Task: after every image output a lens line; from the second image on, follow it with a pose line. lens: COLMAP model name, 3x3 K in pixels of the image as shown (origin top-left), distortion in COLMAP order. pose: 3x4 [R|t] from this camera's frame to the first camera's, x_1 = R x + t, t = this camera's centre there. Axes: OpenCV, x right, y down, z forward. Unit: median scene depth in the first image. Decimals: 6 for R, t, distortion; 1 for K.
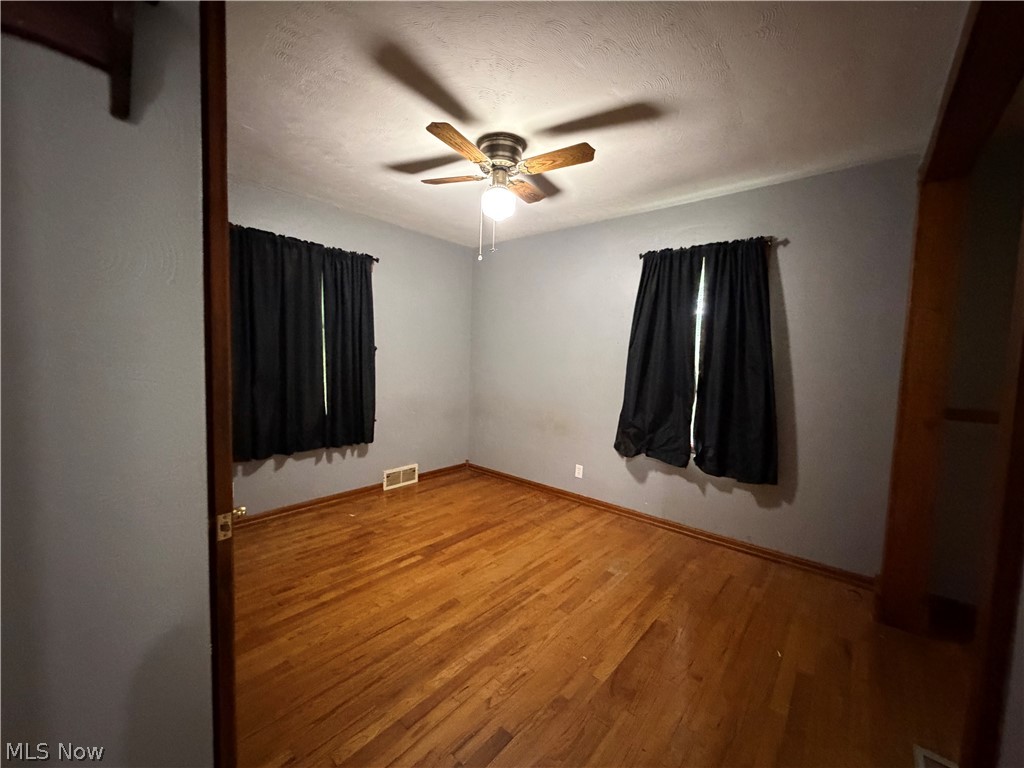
lens RADIAL K [[410.1, 0, 512.2], [0, 410.1, 385.1], [0, 0, 1]] dist [0.020731, -0.002039]
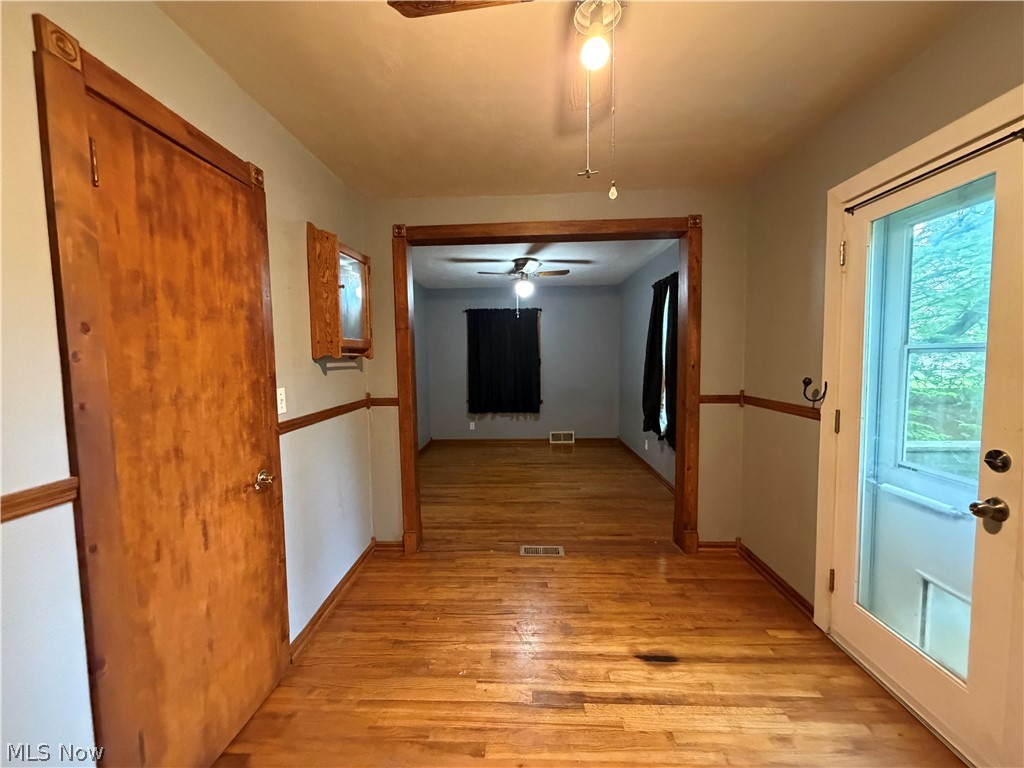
lens RADIAL K [[410.1, 0, 512.5], [0, 410.1, 386.2], [0, 0, 1]] dist [0.020731, -0.002039]
pose [[0.627404, 0.012875, -0.778588, 1.115245], [-0.023990, 0.999708, -0.002801, 0.038300], [0.778324, 0.020436, 0.627530, -0.230434]]
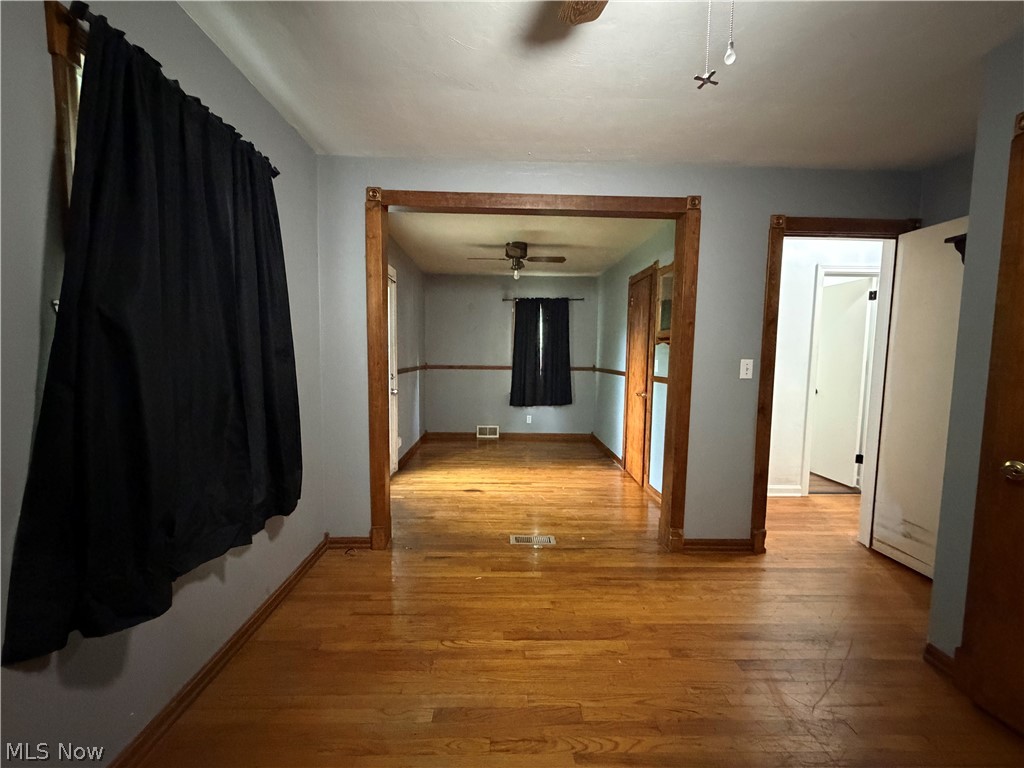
lens RADIAL K [[410.1, 0, 512.7], [0, 410.1, 384.0], [0, 0, 1]] dist [0.020731, -0.002039]
pose [[-0.674330, -0.094117, 0.732408, -0.174555], [0.022844, 0.988711, 0.148085, -0.069872], [-0.738077, 0.116590, -0.664567, 1.017833]]
